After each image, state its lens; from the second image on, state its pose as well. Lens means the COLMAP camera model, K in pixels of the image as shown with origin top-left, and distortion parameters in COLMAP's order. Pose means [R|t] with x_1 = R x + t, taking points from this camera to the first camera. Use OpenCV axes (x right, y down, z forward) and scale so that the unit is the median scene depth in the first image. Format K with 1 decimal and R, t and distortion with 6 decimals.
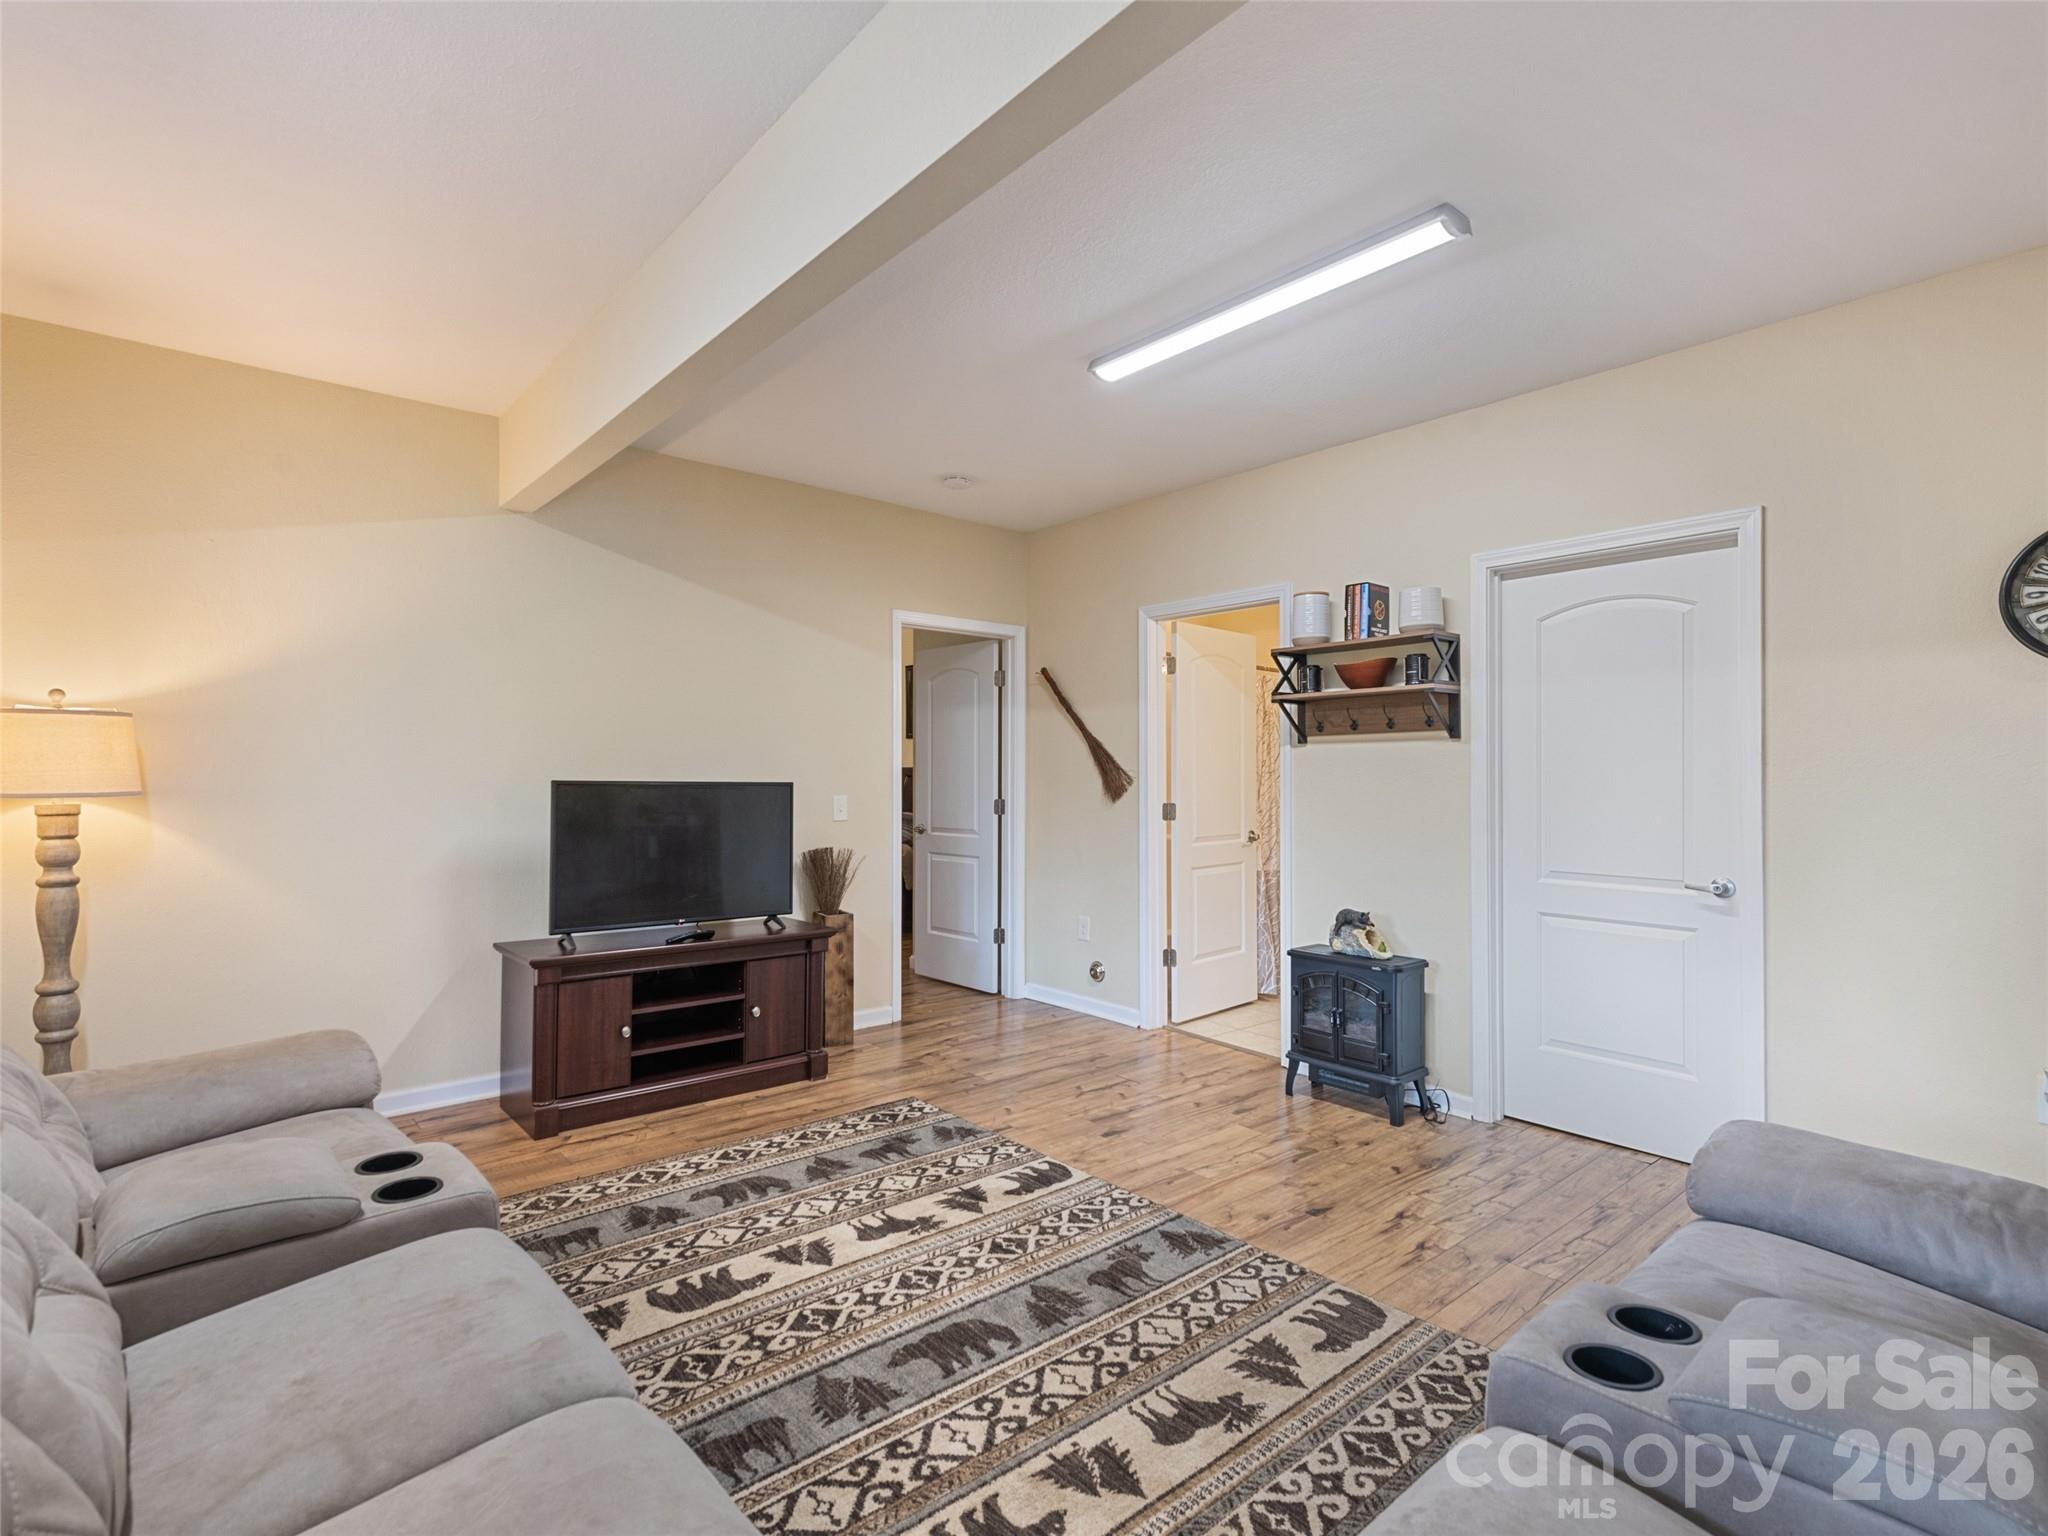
lens RADIAL K [[990.6, 0, 1019.3], [0, 990.6, 747.2], [0, 0, 1]] dist [0.018990, -0.002411]
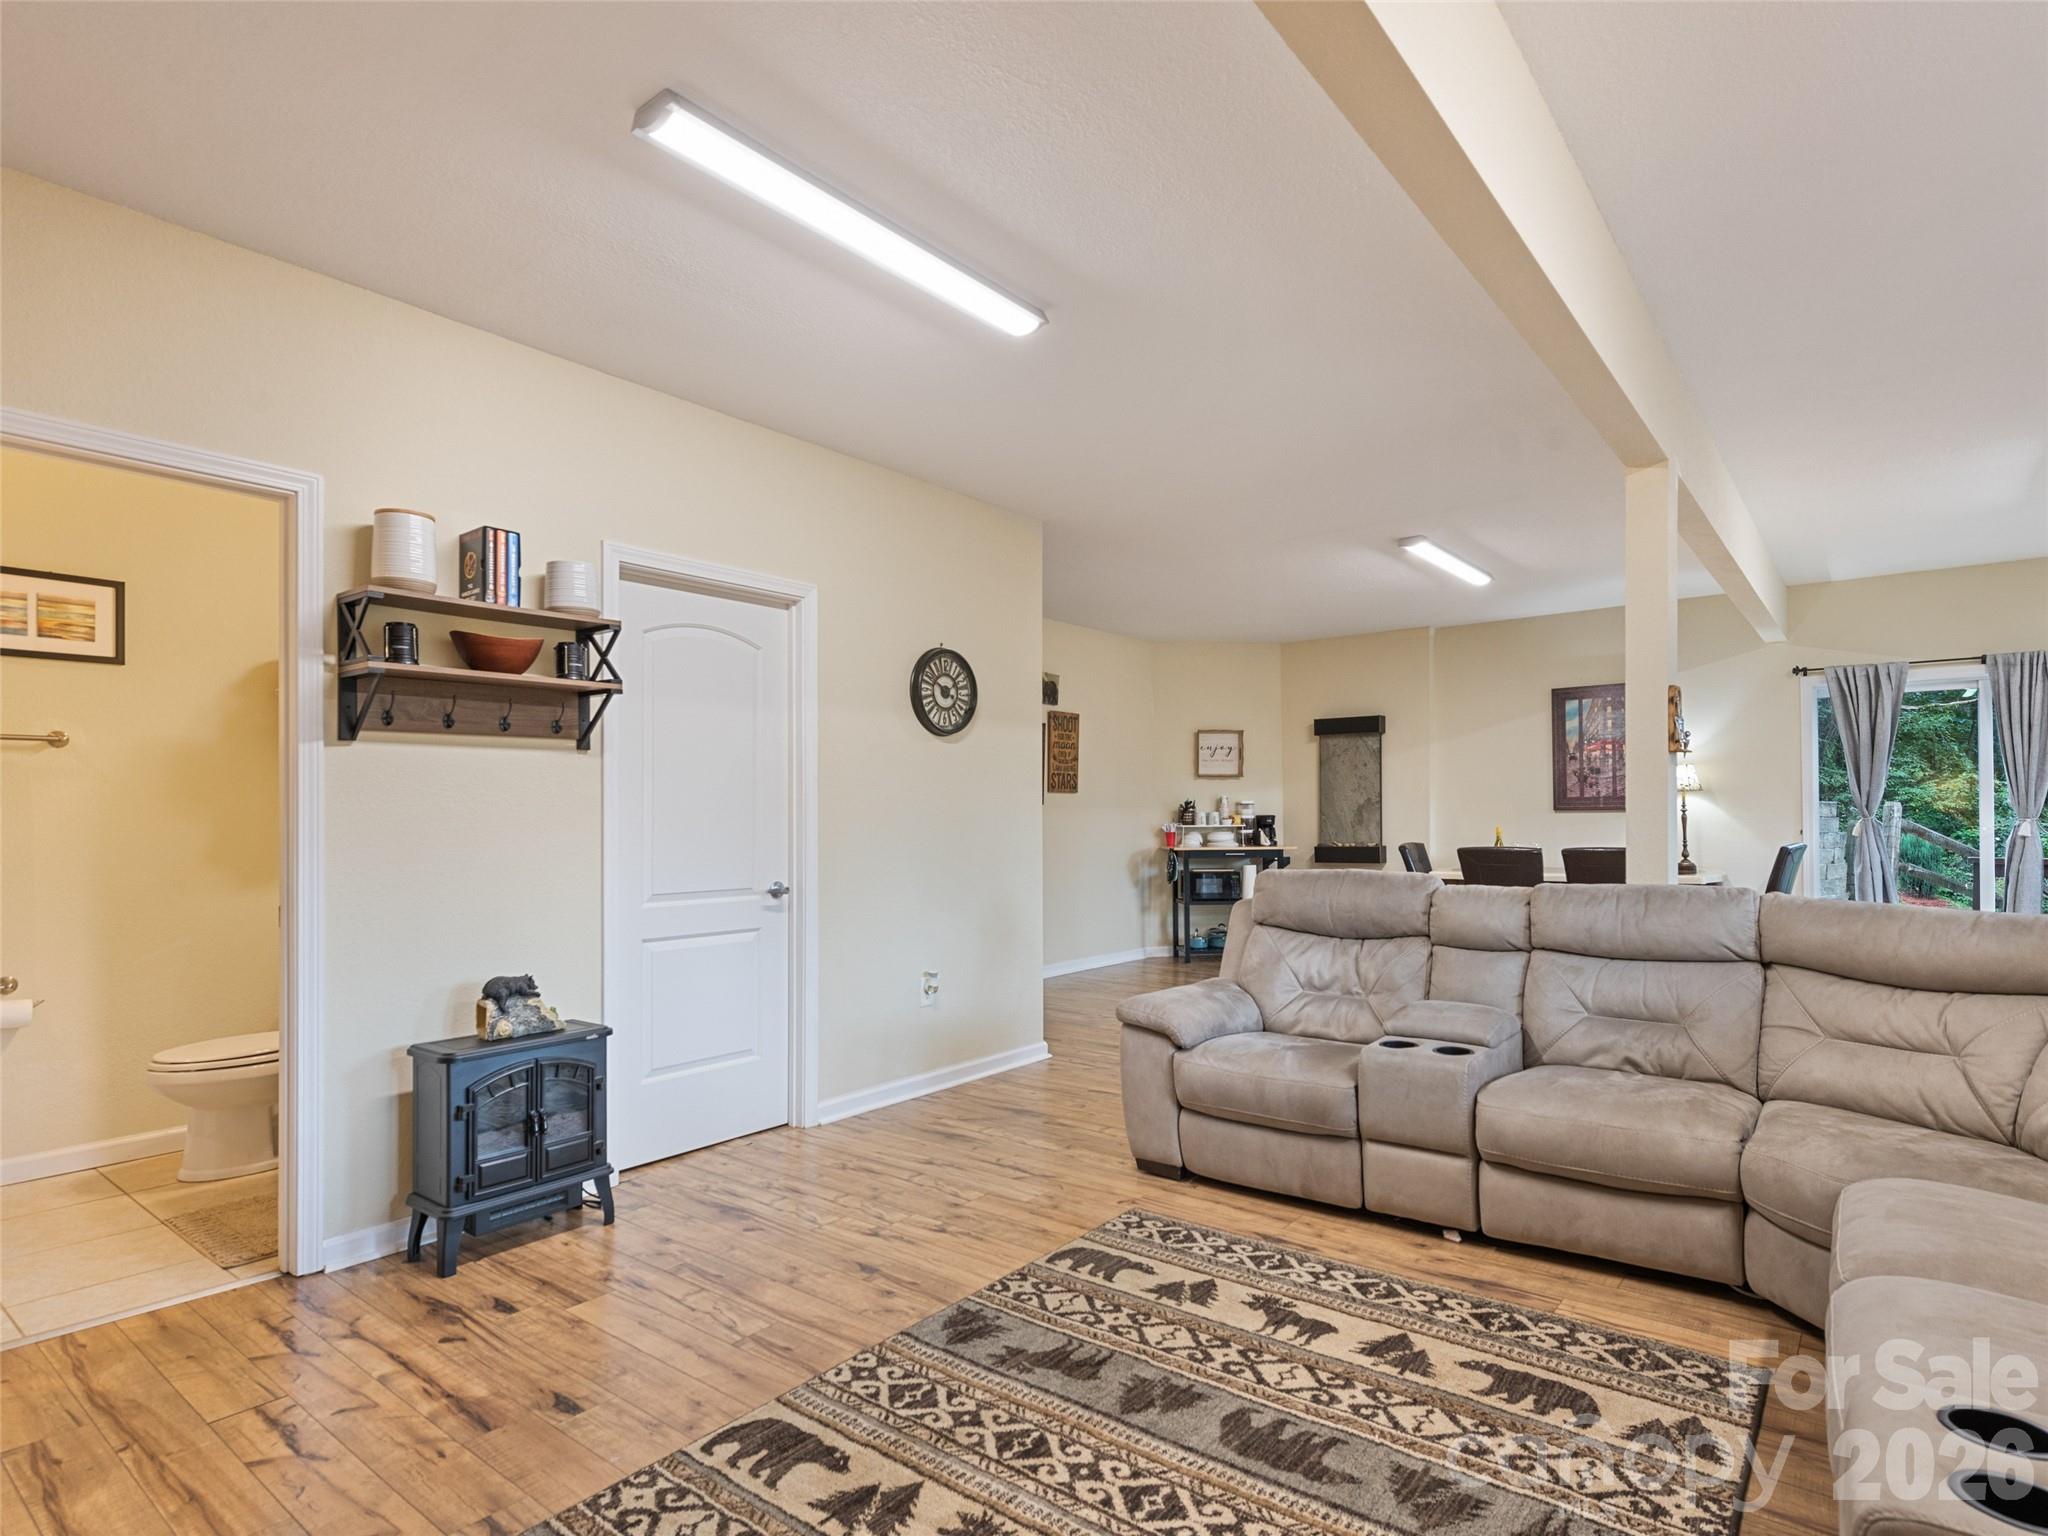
lens RADIAL K [[1094.6, 0, 1025.5], [0, 1094.6, 795.8], [0, 0, 1]] dist [0.015792, -0.002068]
pose [[-0.191417, 0.017158, 0.981359, -0.689622], [-0.023377, 0.999484, -0.022034, 0.052539], [-0.981230, -0.027159, -0.190917, 1.021418]]
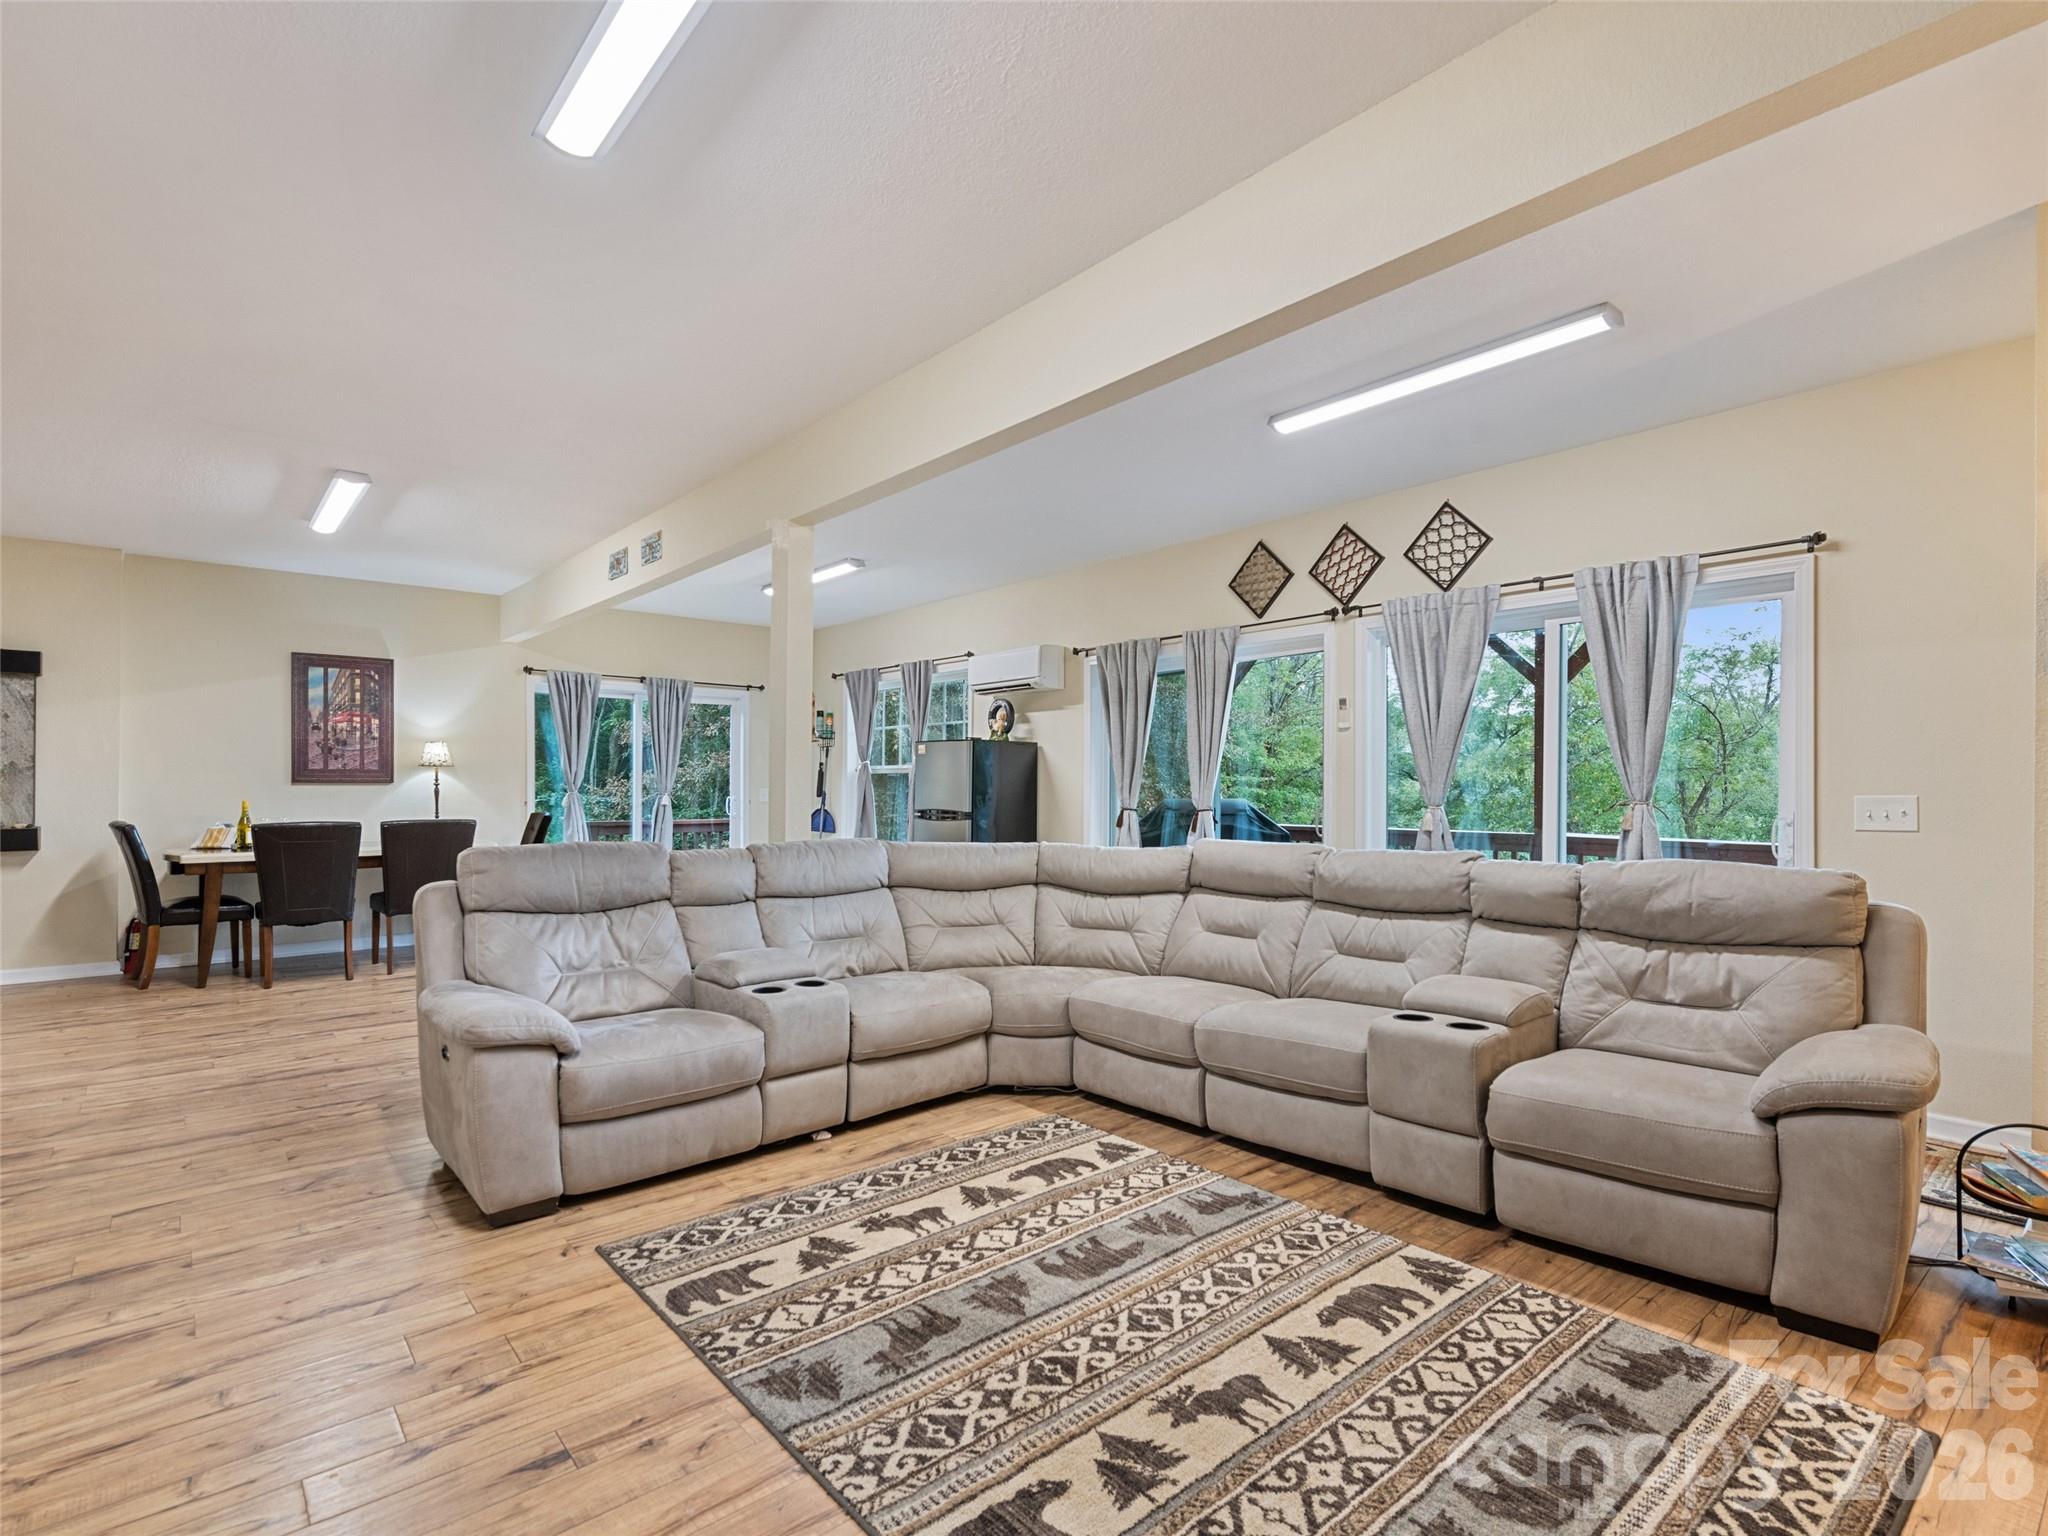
lens RADIAL K [[1015.3, 0, 1038.8], [0, 1015.3, 789.0], [0, 0, 1]] dist [0.016694, -0.003200]
pose [[-0.999859, -0.005304, -0.015958, 0.013078], [-0.004820, 0.999532, -0.030202, 0.074366], [0.016110, -0.030120, -0.999416, 1.573414]]
